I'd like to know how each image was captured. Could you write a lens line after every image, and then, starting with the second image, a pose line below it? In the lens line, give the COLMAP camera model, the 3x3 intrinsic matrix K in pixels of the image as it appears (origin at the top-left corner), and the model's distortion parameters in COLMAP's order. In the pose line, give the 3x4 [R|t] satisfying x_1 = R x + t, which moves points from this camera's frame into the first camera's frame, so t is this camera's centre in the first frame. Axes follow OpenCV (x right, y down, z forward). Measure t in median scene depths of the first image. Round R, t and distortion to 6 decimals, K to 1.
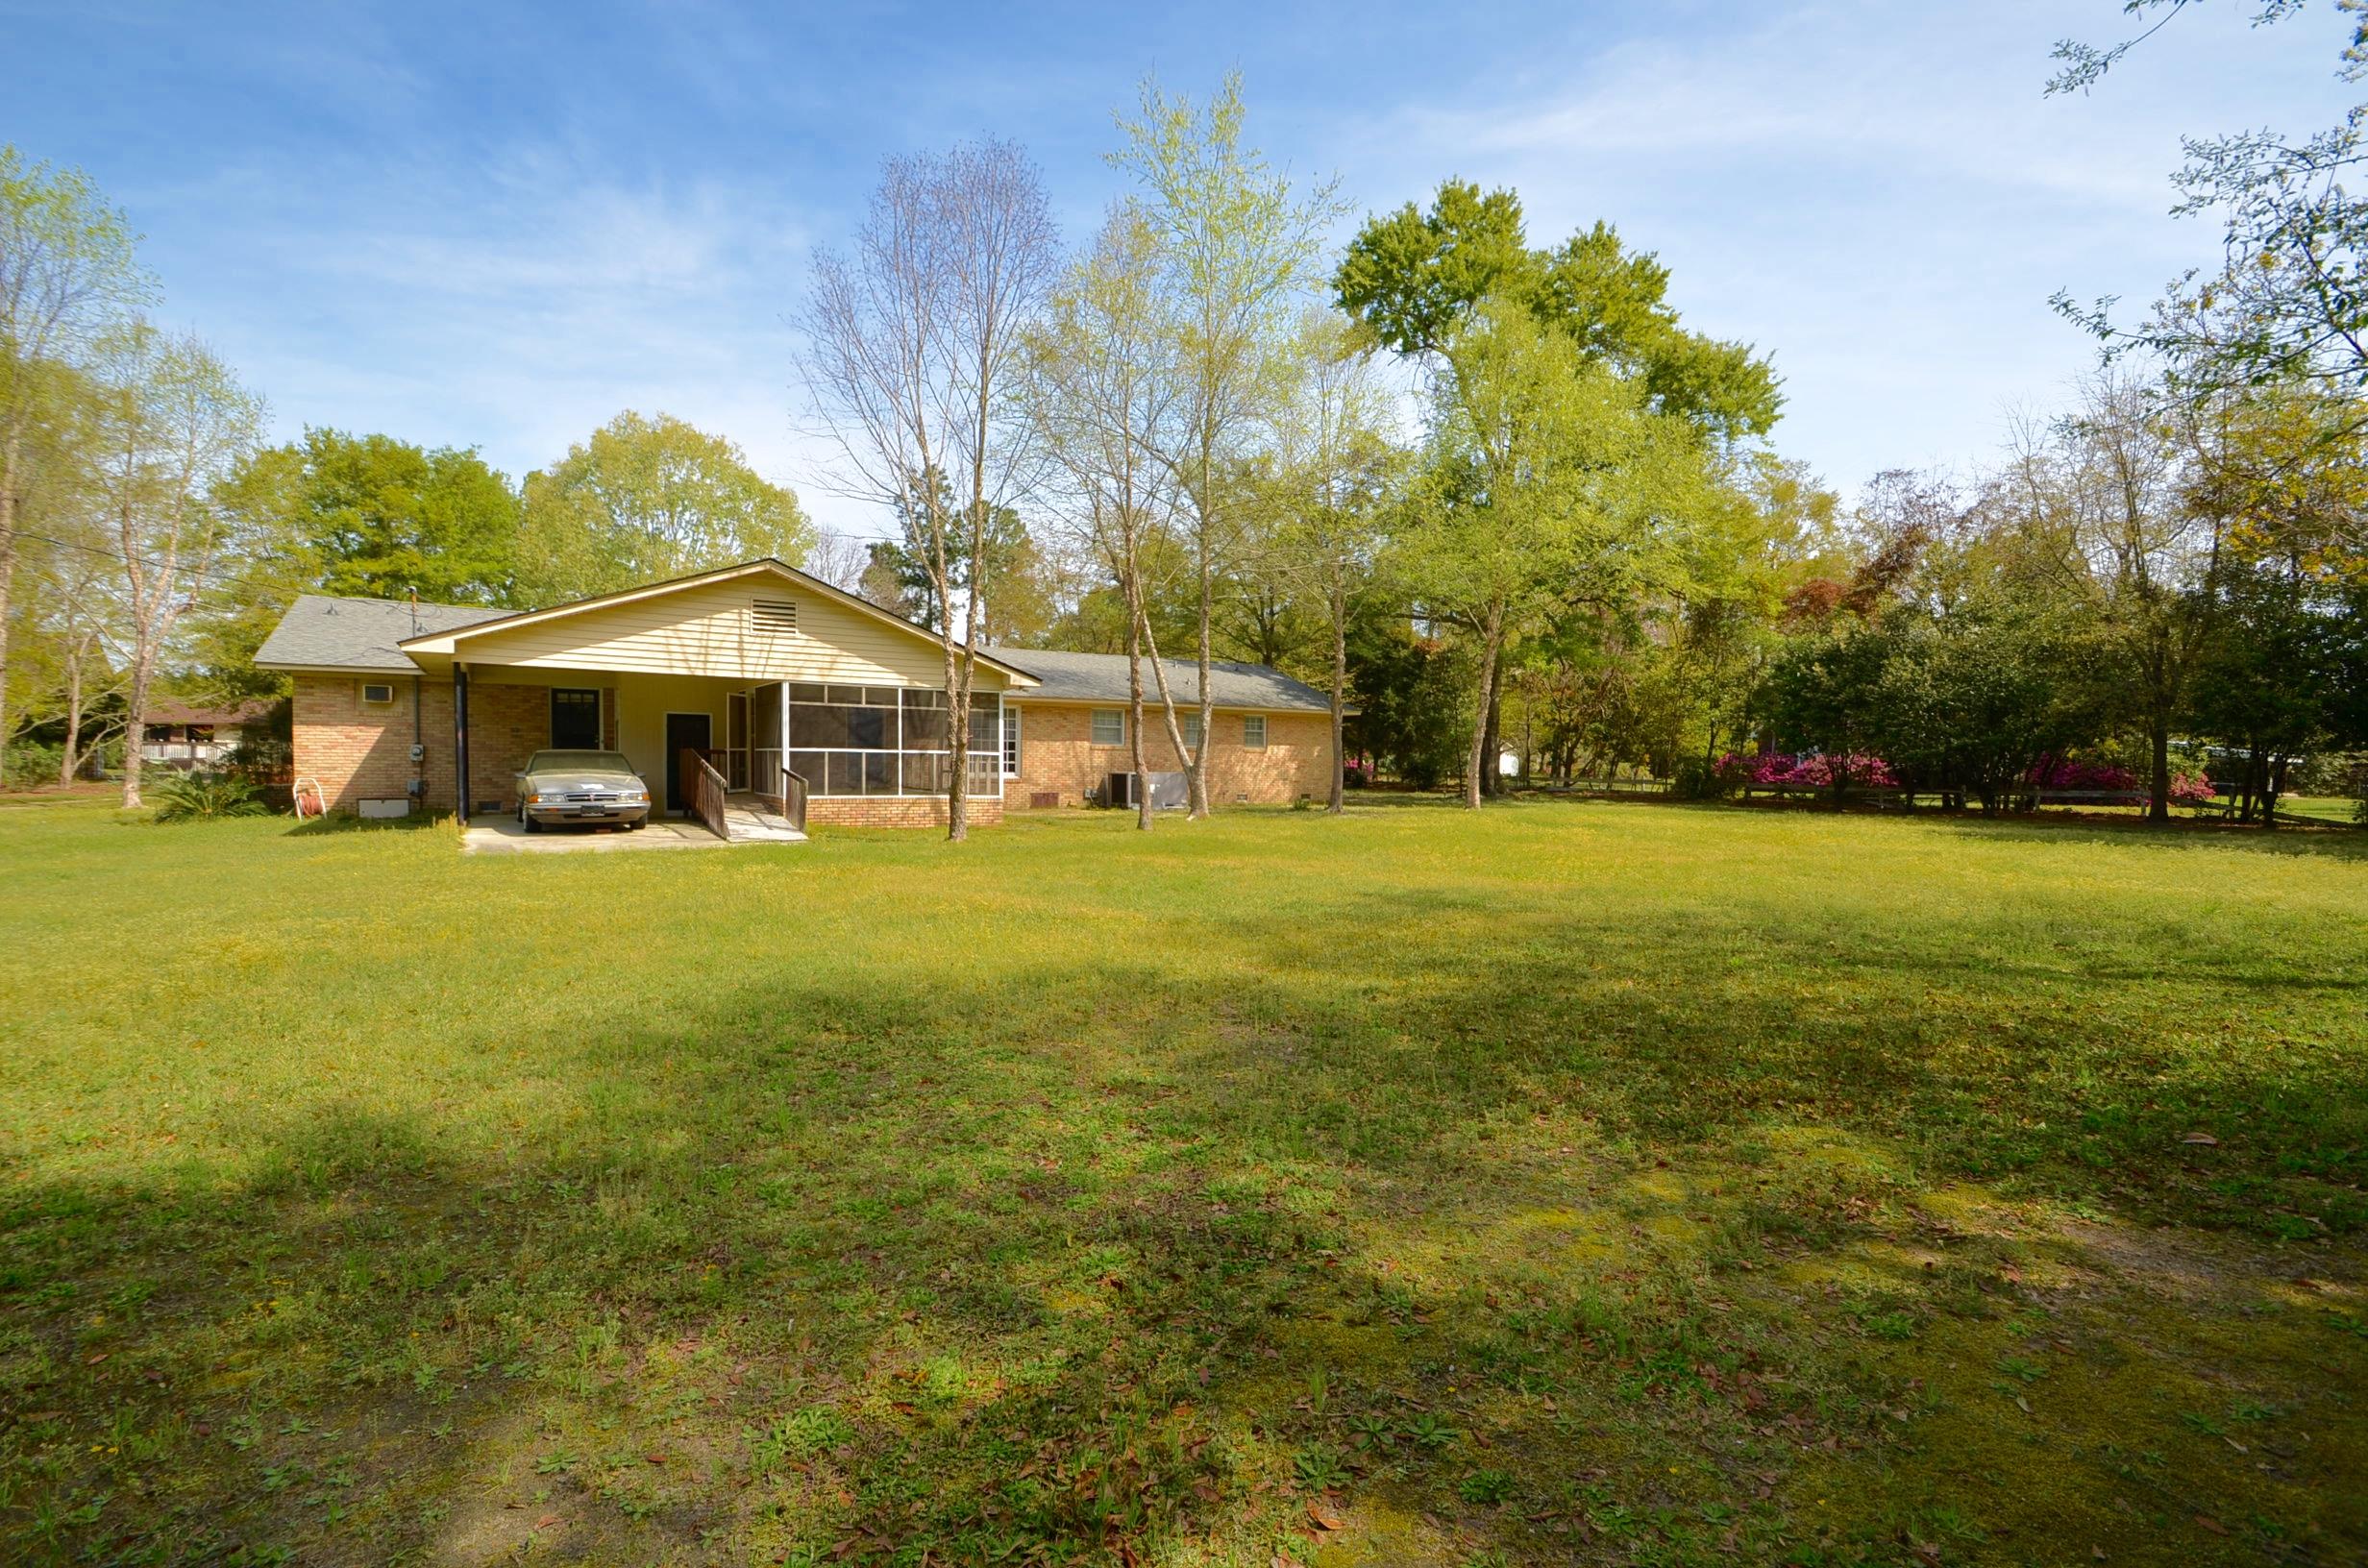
lens RADIAL K [[1032.5, 0, 1184.7], [0, 1032.5, 792.1], [0, 0, 1]] dist [0.006196, -0.010681]
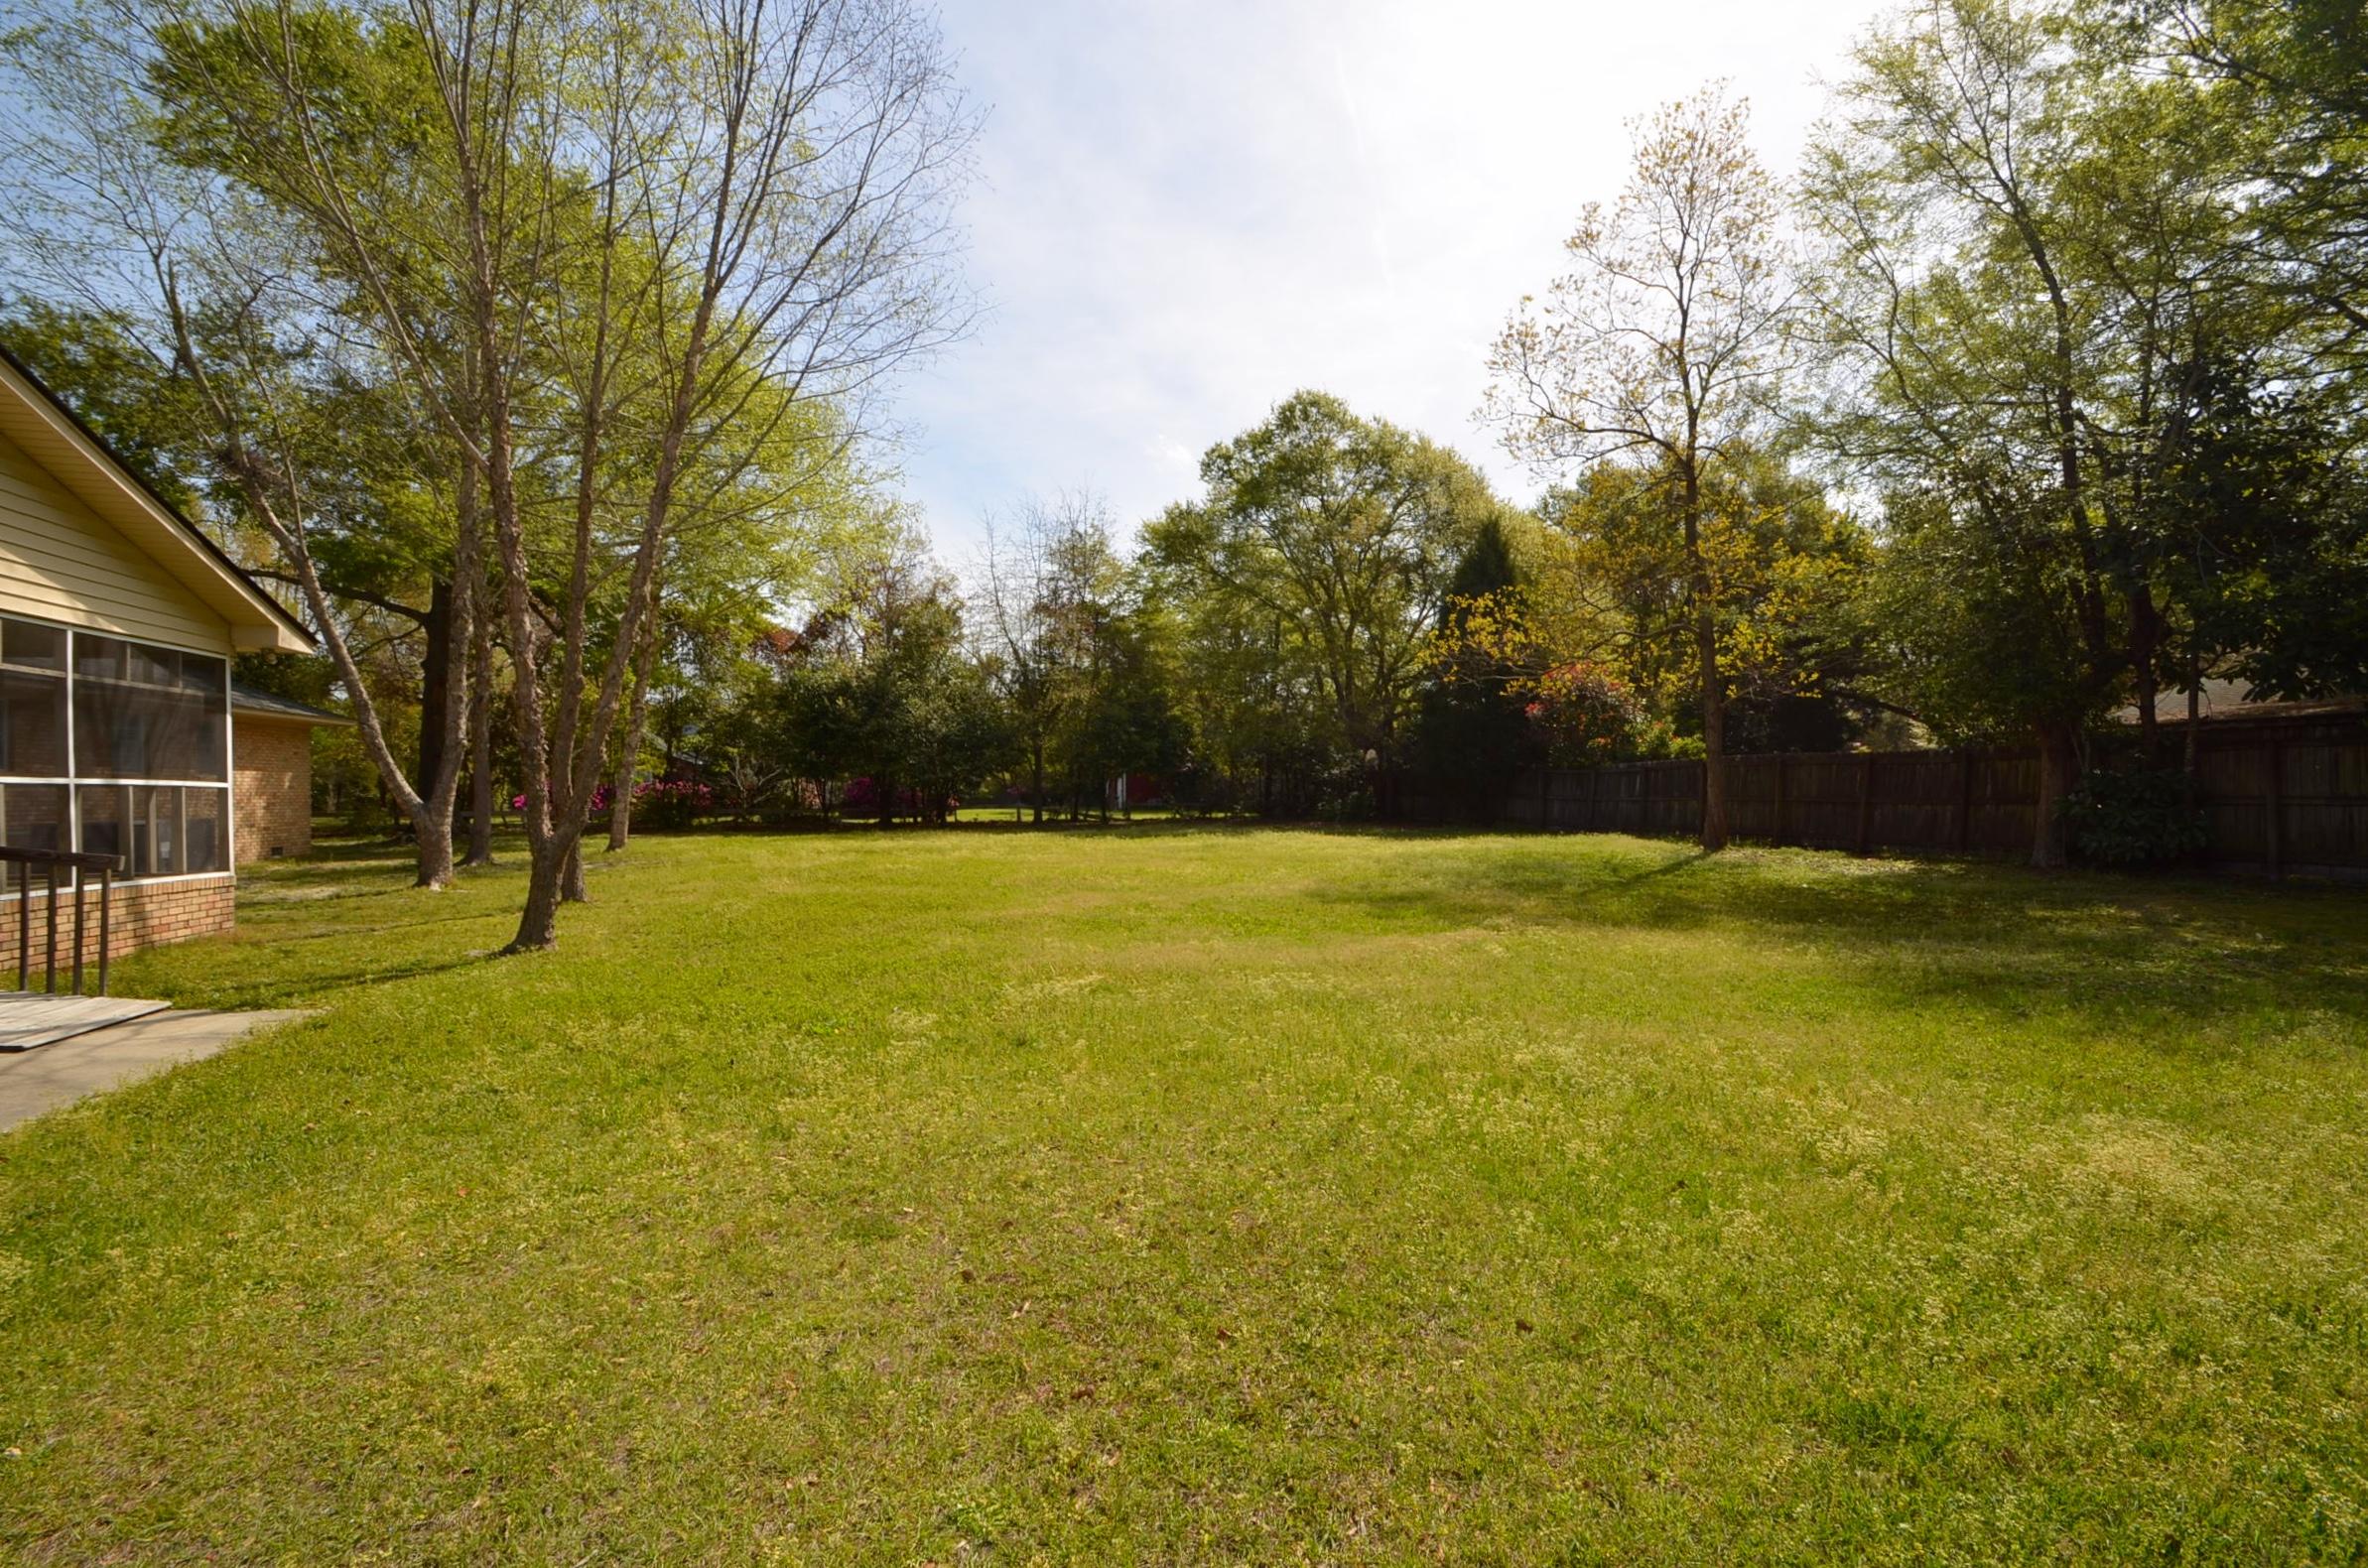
lens RADIAL K [[1032.6, 0, 1184.7], [0, 1032.6, 792.1], [0, 0, 1]] dist [0.006196, -0.010681]
pose [[0.280744, -0.015716, 0.959654, -0.504939], [0.041767, 0.999119, 0.004143, -0.017102], [-0.958873, 0.038919, 0.281153, 0.439607]]
